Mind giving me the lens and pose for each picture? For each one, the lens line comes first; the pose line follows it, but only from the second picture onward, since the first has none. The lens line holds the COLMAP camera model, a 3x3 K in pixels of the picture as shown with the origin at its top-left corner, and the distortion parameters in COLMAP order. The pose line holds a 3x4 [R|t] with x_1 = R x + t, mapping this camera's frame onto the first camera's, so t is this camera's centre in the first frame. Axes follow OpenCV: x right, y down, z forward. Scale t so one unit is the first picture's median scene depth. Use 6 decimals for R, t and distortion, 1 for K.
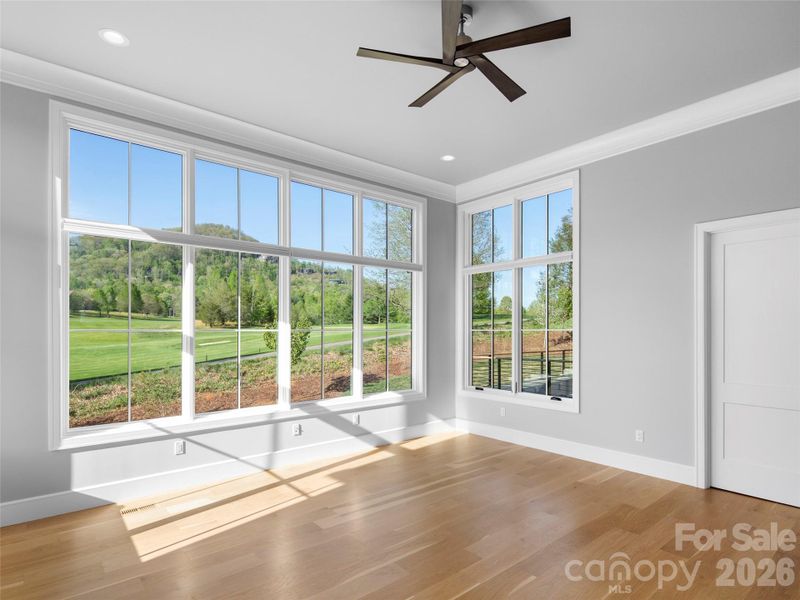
lens RADIAL K [[430.9, 0, 401.3], [0, 430.9, 318.3], [0, 0, 1]] dist [-0.001855, -0.000607]
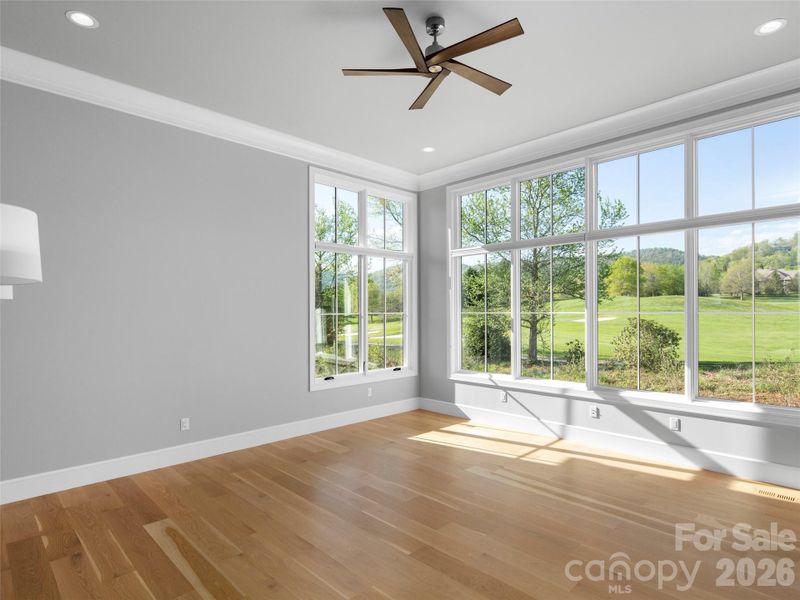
lens RADIAL K [[443.8, 0, 411.7], [0, 443.8, 297.3], [0, 0, 1]] dist [0.000213, -0.000714]
pose [[0.082298, -0.023498, -0.996331, 0.803599], [0.039544, 0.999012, -0.020295, -0.005671], [0.995823, -0.037729, 0.083145, 0.524895]]
